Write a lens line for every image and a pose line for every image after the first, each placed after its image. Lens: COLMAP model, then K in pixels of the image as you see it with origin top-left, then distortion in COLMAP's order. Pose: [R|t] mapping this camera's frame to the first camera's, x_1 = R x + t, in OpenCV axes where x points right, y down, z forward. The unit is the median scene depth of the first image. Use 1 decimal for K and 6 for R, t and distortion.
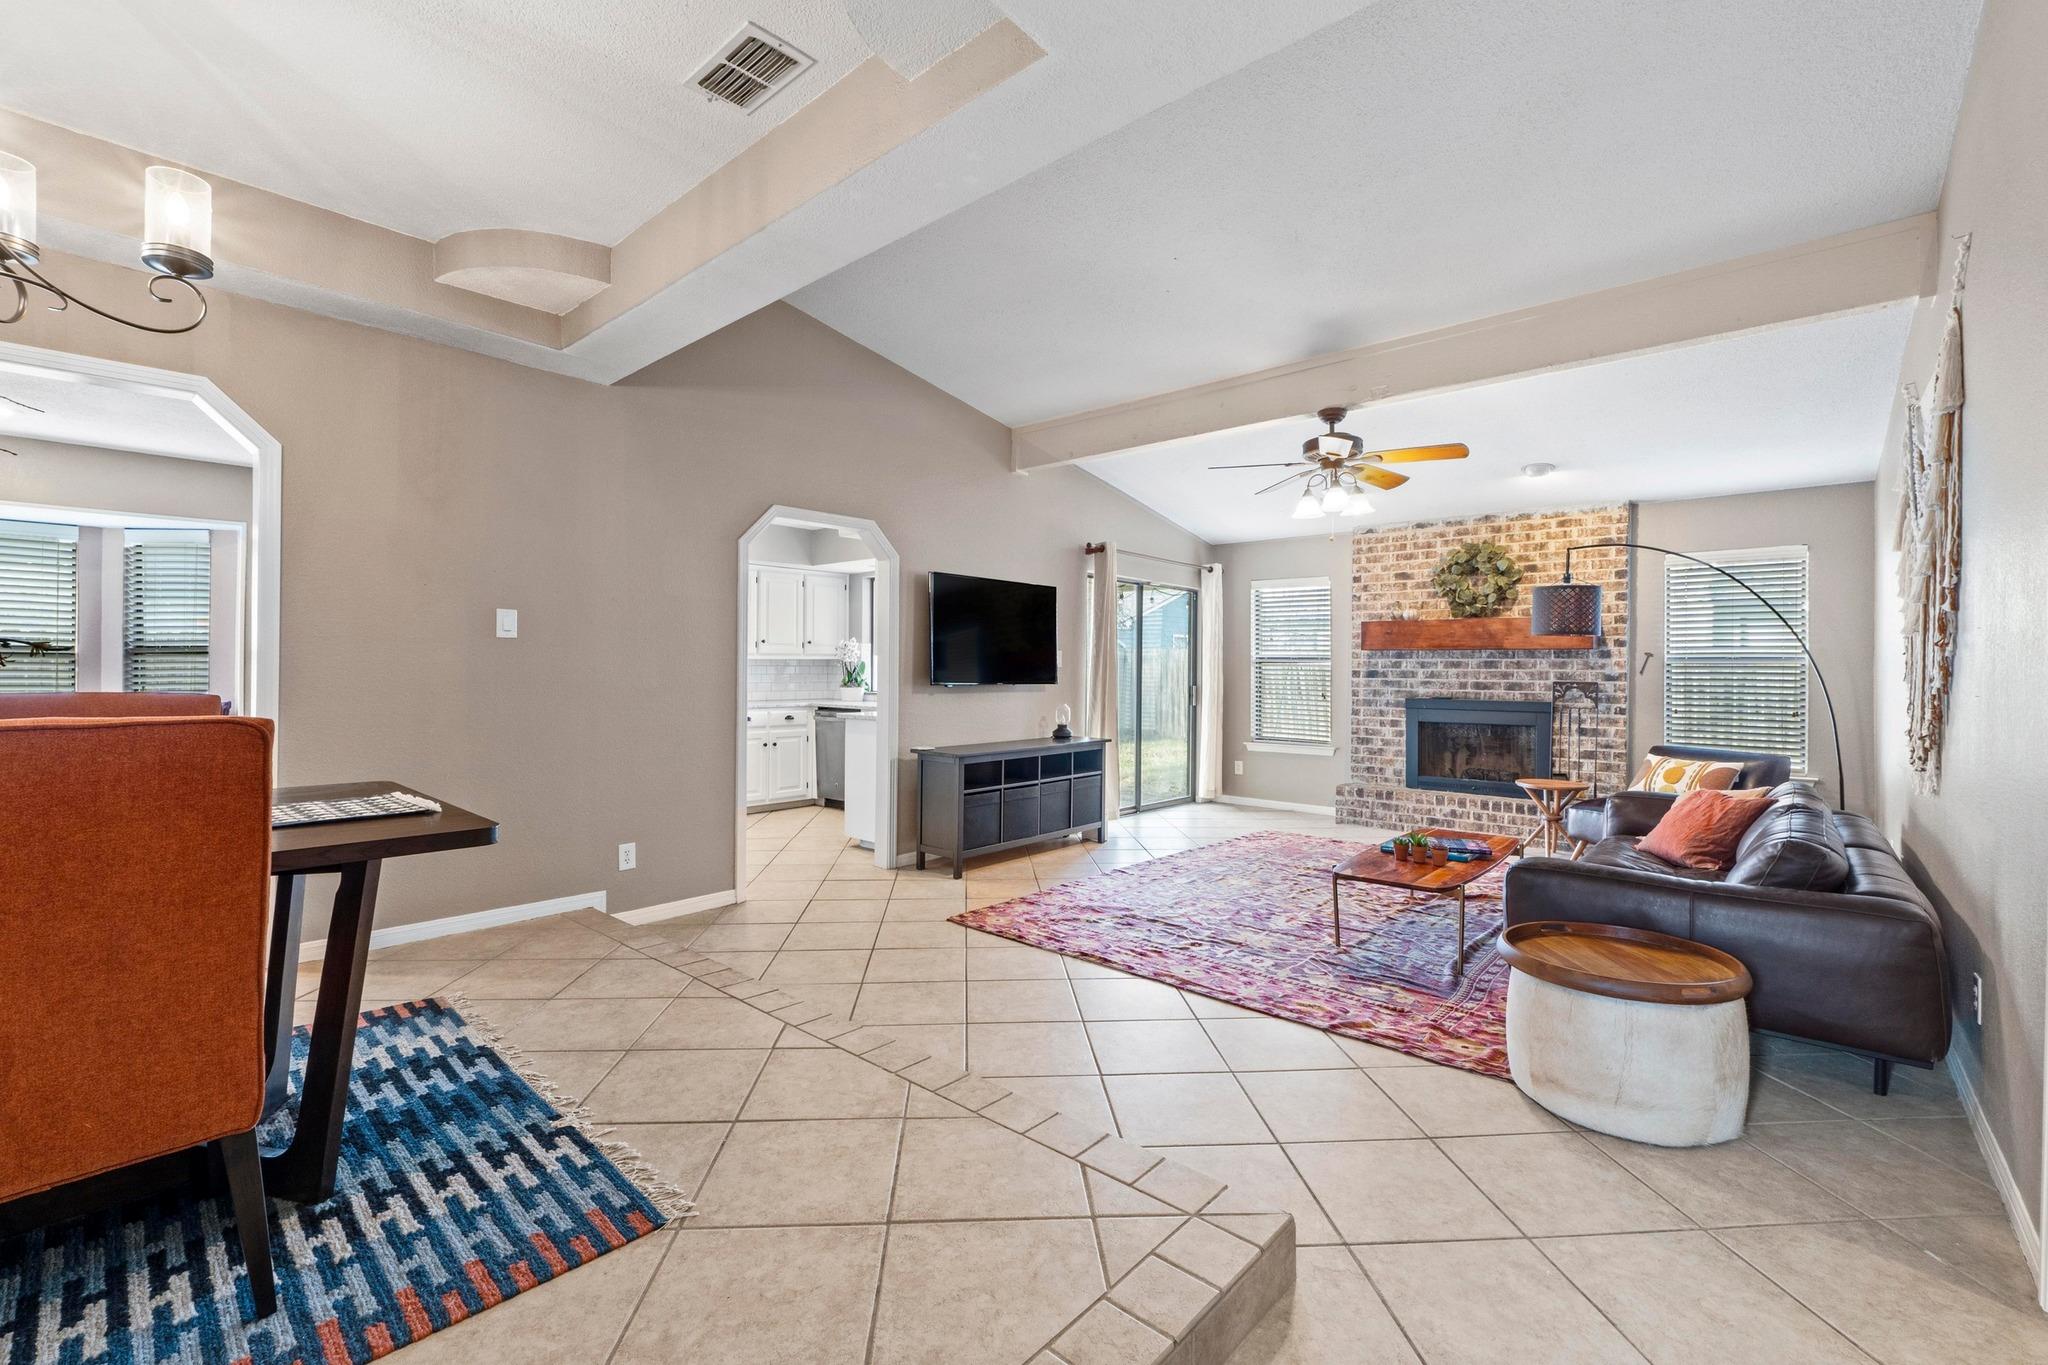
lens RADIAL K [[869.7, 0, 1008.9], [0, 869.7, 670.8], [0, 0, 1]] dist [-0.004290, 0.000404]
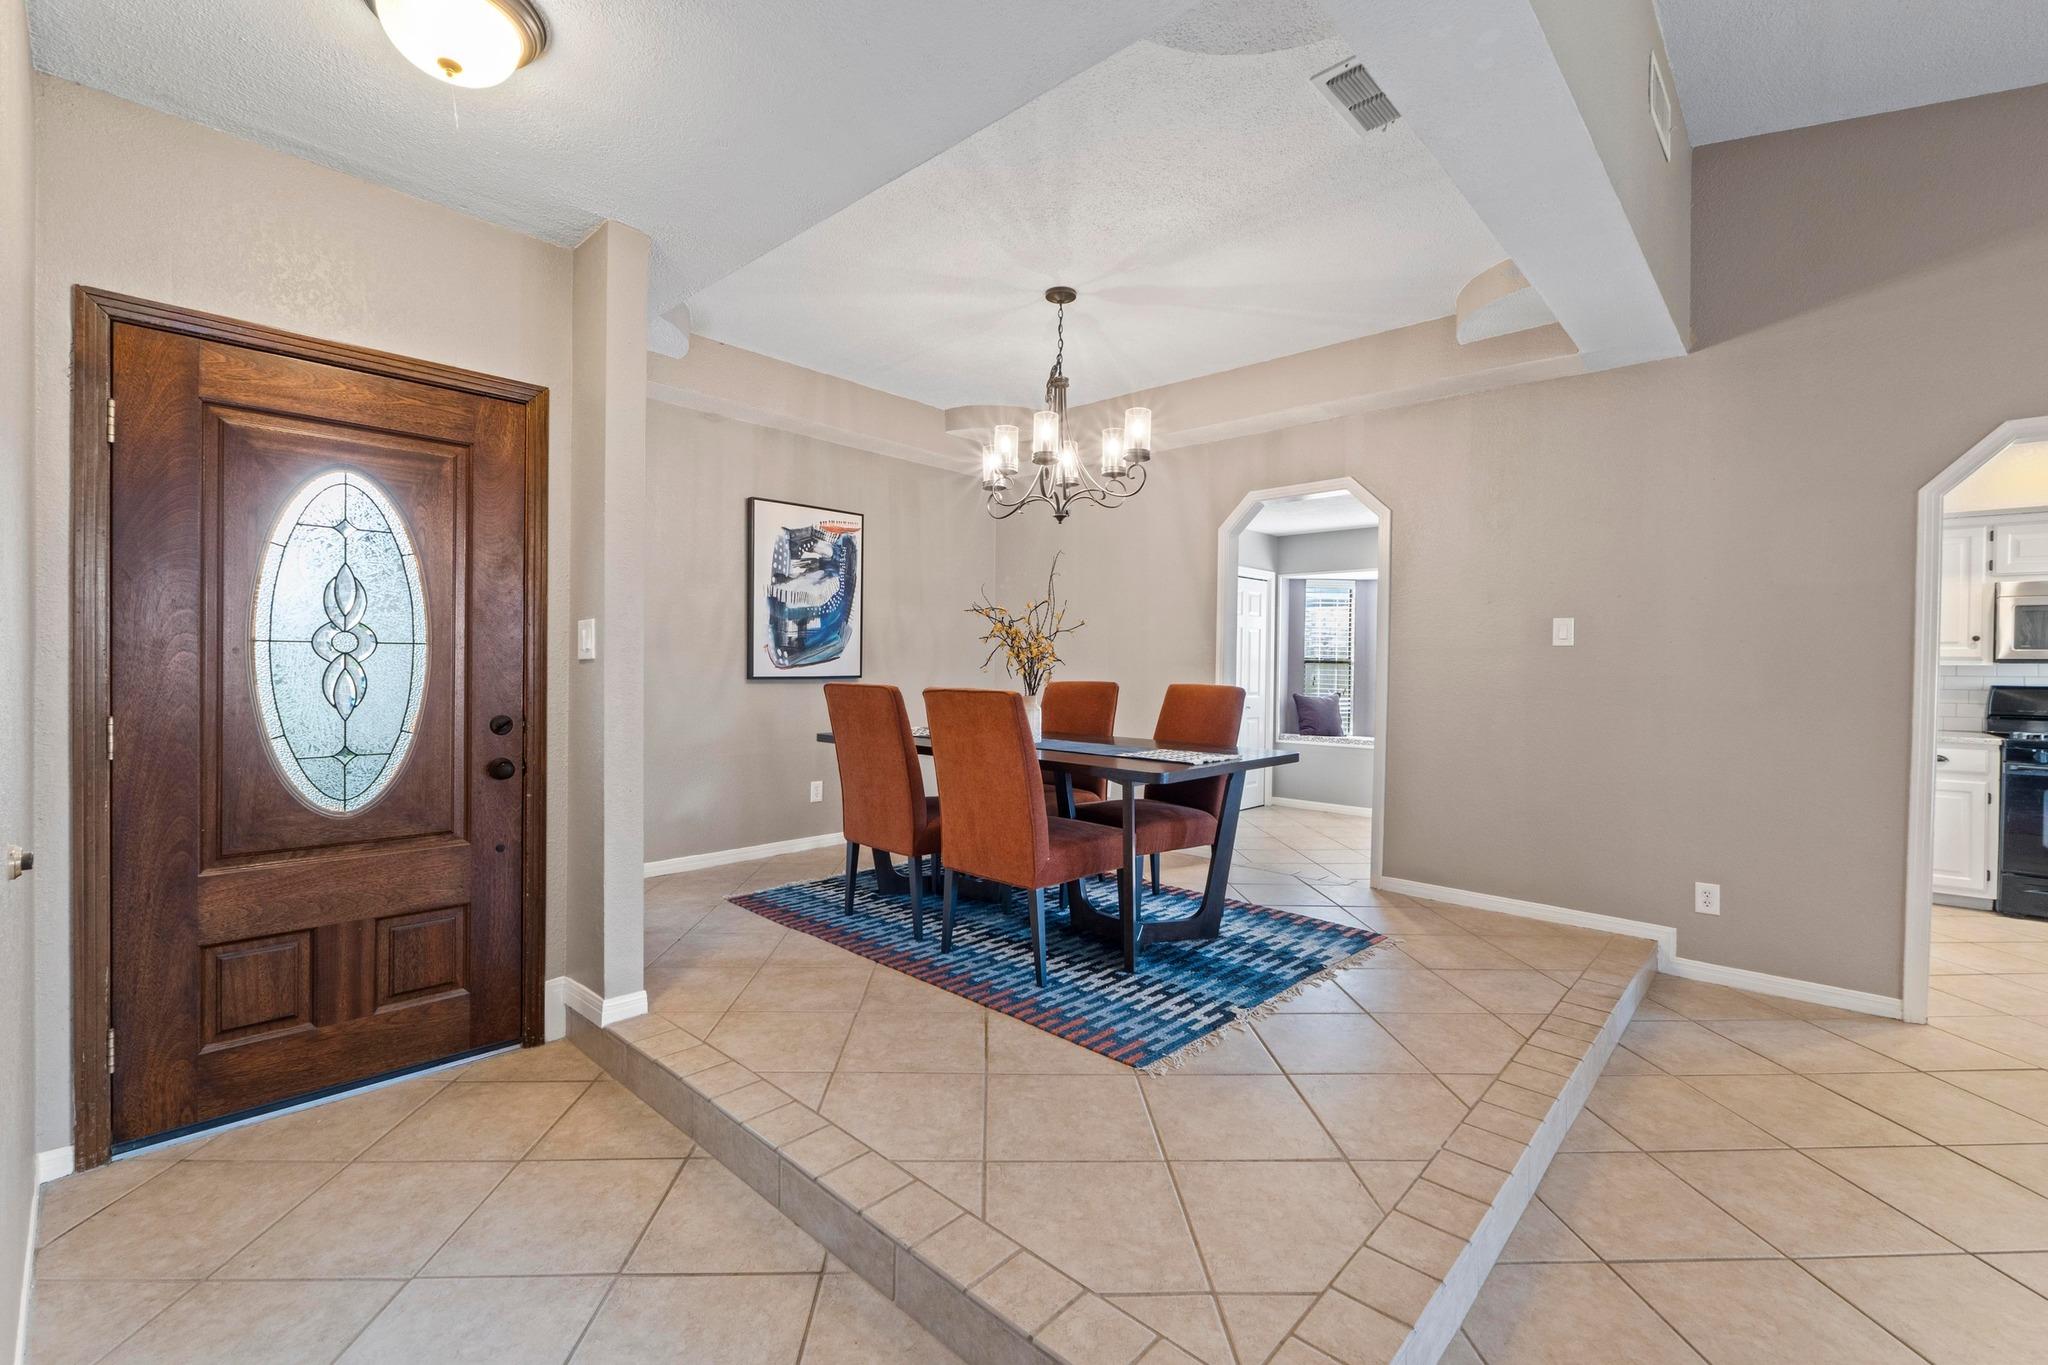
lens RADIAL K [[869.7, 0, 1029.6], [0, 869.7, 672.3], [0, 0, 1]] dist [-0.004290, 0.000404]
pose [[-0.010188, 0.002153, -0.999946, 0.284737], [-0.014505, 0.999892, 0.002300, 0.000098], [0.999843, 0.014528, -0.010156, 0.235539]]
